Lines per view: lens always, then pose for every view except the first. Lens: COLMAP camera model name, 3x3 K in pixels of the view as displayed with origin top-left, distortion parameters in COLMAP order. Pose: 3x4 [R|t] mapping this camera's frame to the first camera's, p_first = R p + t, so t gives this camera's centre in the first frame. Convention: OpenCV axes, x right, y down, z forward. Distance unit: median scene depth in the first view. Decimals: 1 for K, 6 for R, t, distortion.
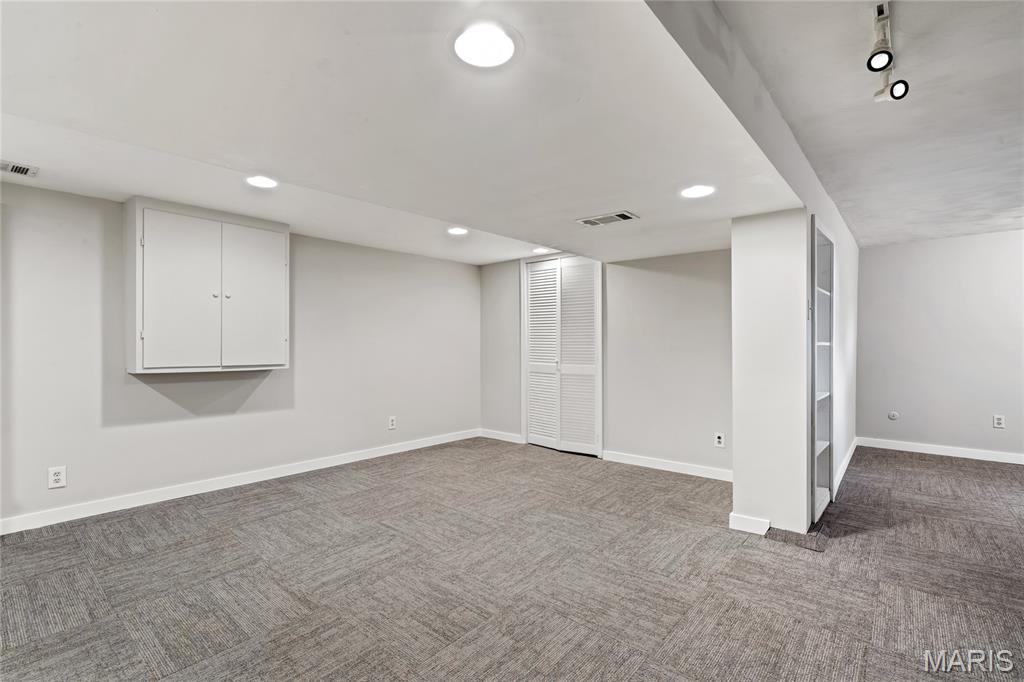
lens RADIAL K [[472.4, 0, 510.5], [0, 472.4, 342.1], [0, 0, 1]] dist [-0.002495, 0.000813]
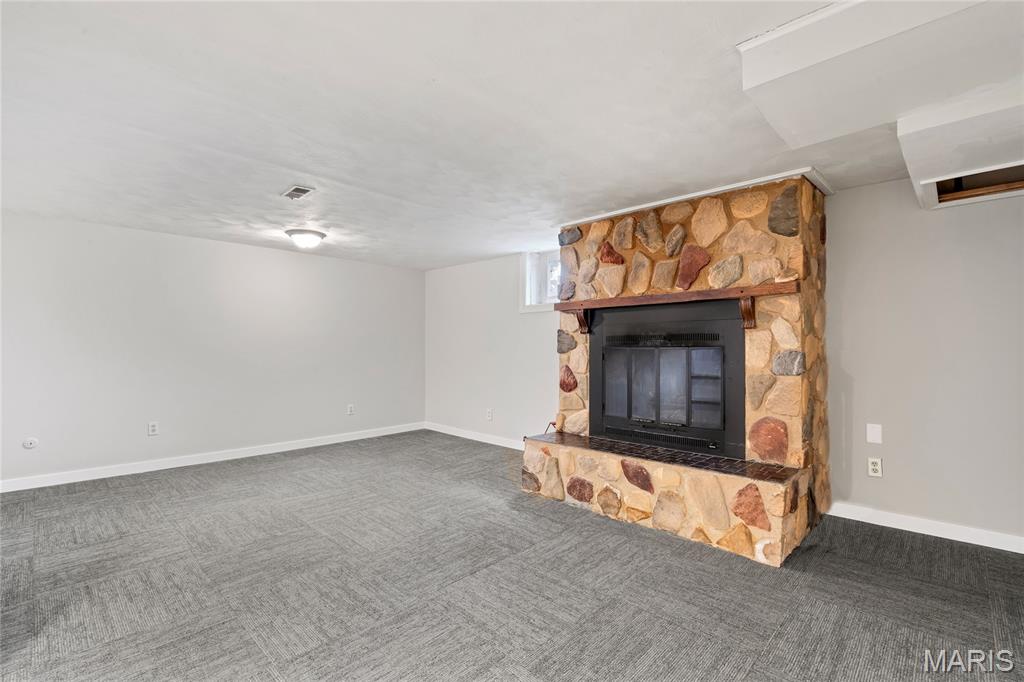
lens RADIAL K [[472.4, 0, 510.3], [0, 472.4, 343.5], [0, 0, 1]] dist [-0.002495, 0.000813]
pose [[0.080947, 0.004564, 0.996708, 0.210930], [-0.000265, 0.999990, -0.004557, 0.001634], [-0.996718, 0.000104, 0.080947, 0.299532]]
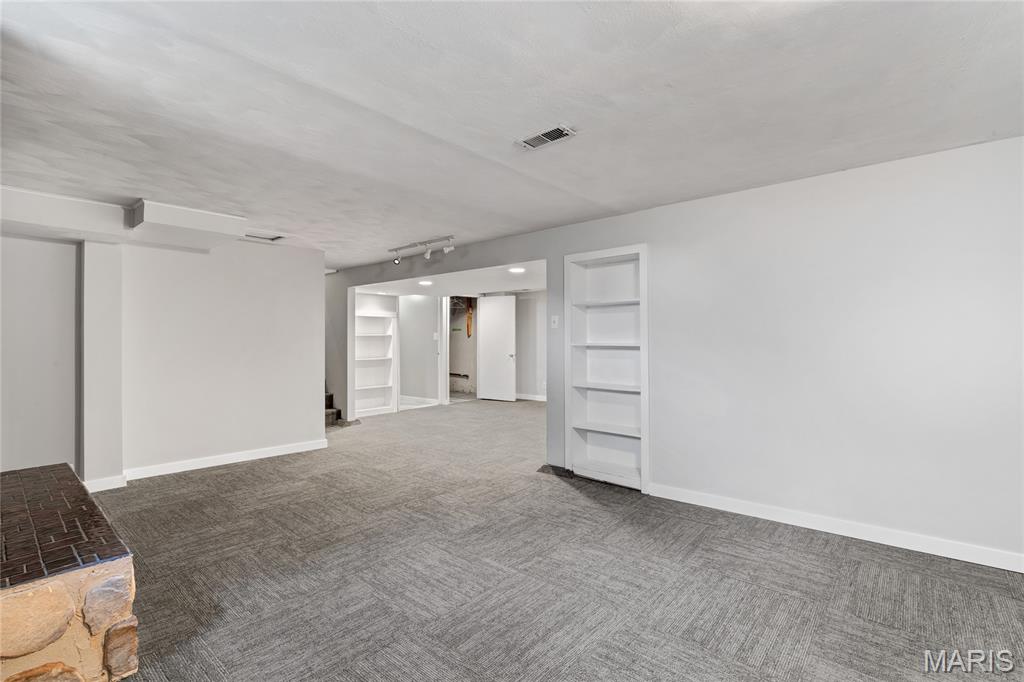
lens RADIAL K [[472.4, 0, 512.7], [0, 472.4, 341.2], [0, 0, 1]] dist [-0.002495, 0.000813]
pose [[-0.022912, -0.000349, -0.999737, 1.951092], [0.002217, 0.999997, -0.000400, -0.005100], [0.999735, -0.002225, -0.022911, 0.810493]]
